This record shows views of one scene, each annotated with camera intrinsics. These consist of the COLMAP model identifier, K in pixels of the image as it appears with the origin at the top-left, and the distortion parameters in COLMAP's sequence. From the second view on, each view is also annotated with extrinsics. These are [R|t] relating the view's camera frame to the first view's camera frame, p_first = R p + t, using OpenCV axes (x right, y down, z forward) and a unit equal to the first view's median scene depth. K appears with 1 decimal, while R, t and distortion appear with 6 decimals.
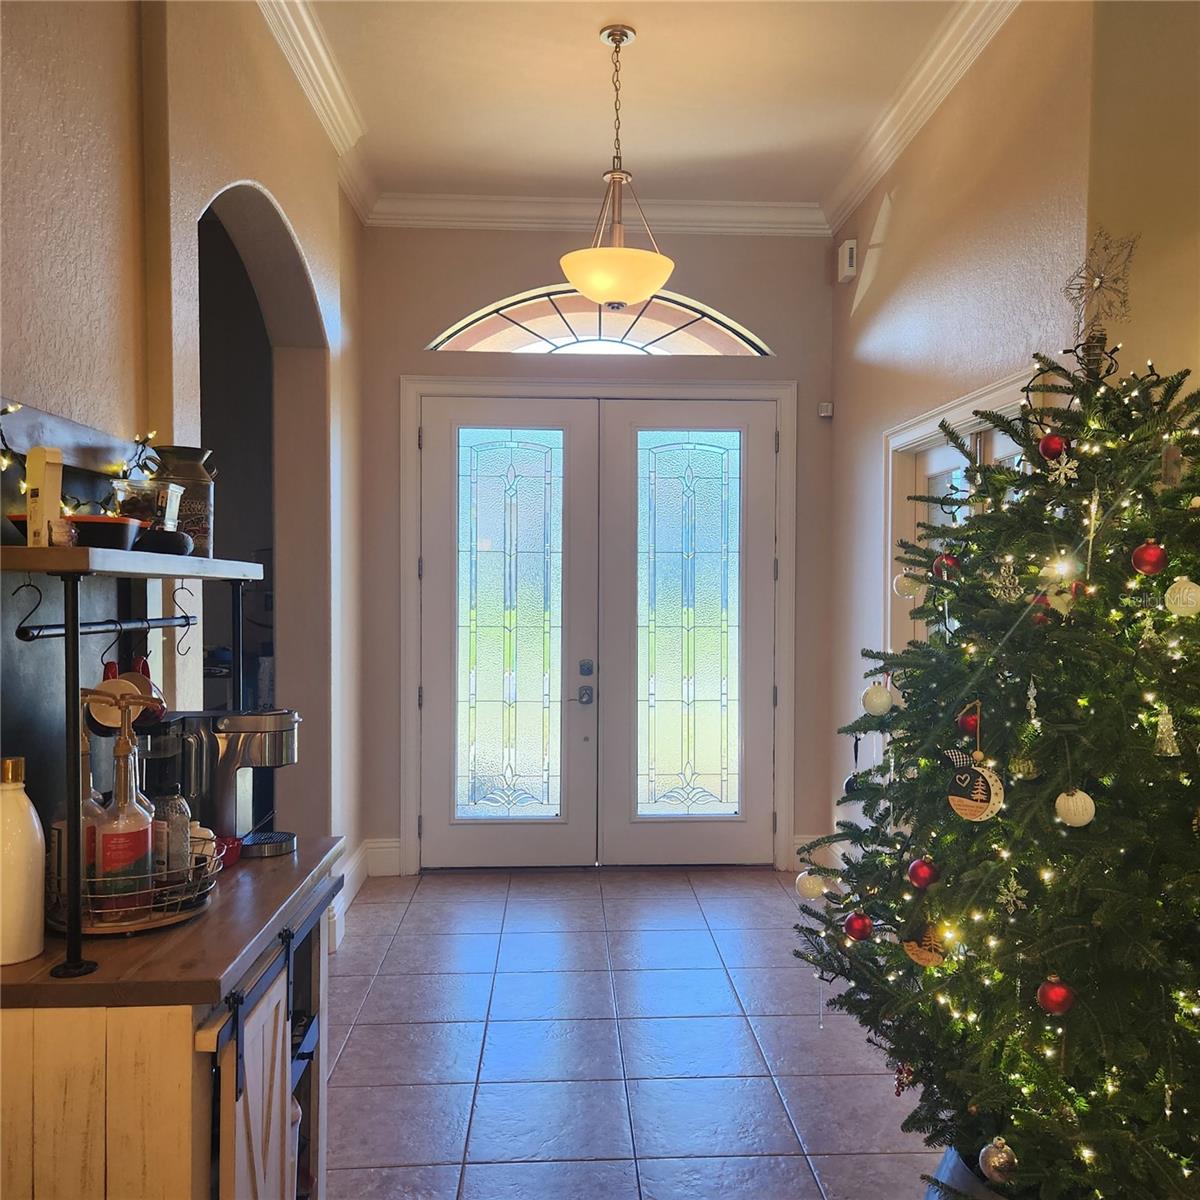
lens RADIAL K [[1025.8, 0, 604.5], [0, 1025.8, 599.0], [0, 0, 1]] dist [0.068649, -0.003227]
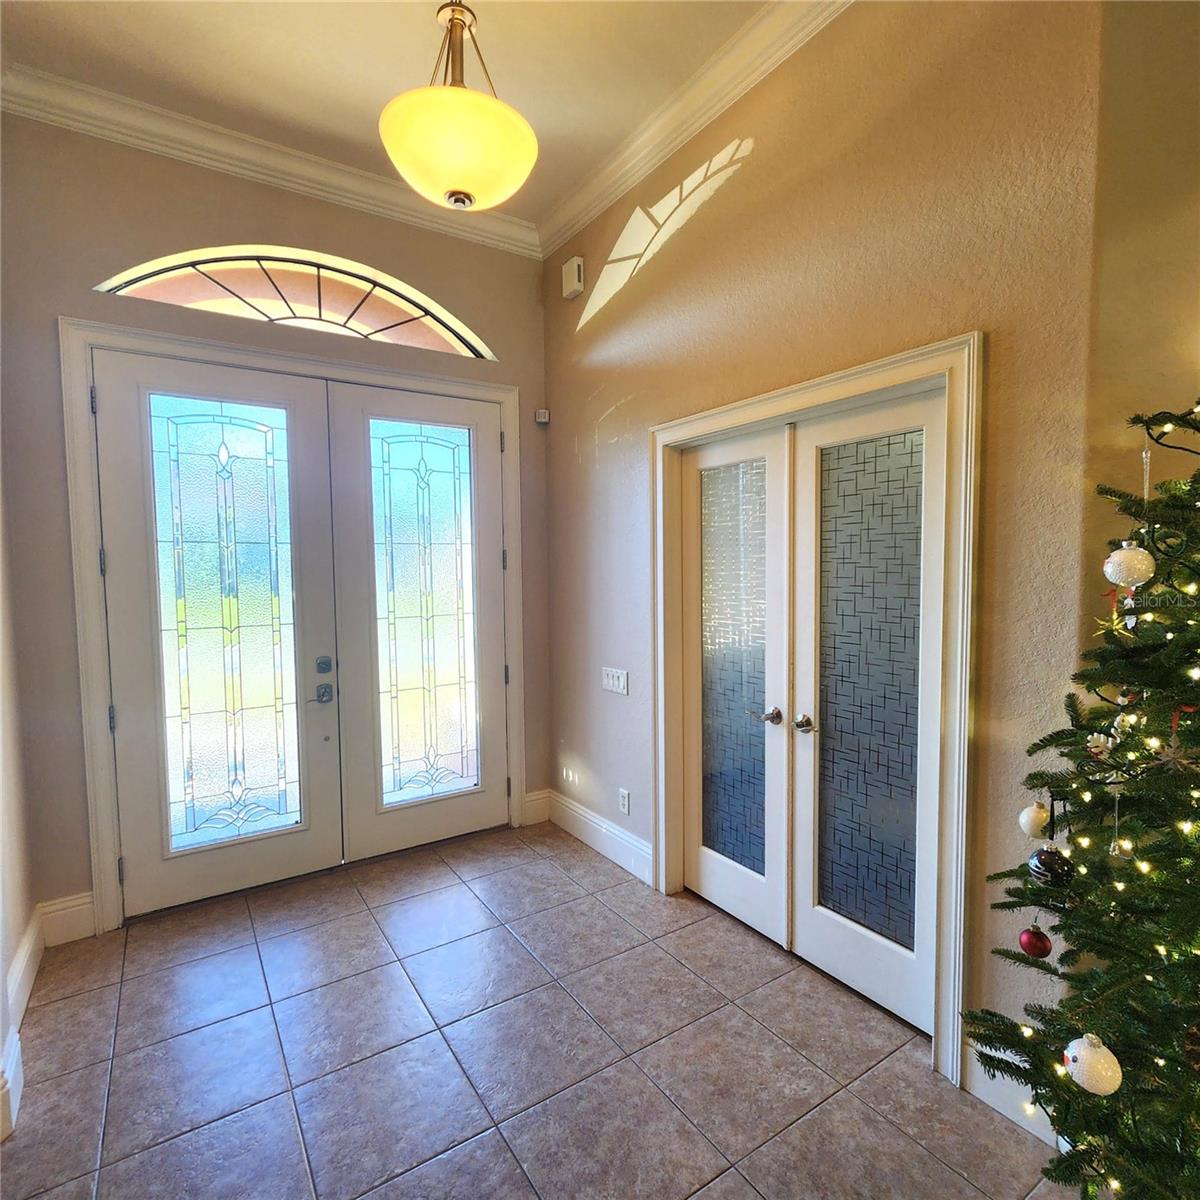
lens RADIAL K [[651.5, 0, 590.6], [0, 651.5, 607.1], [0, 0, 1]] dist [0.001416, 0.002607]
pose [[0.867698, -0.045845, 0.494973, -0.100079], [0.026681, 0.998598, 0.045719, -0.007580], [-0.496375, -0.026464, 0.867705, 0.354494]]
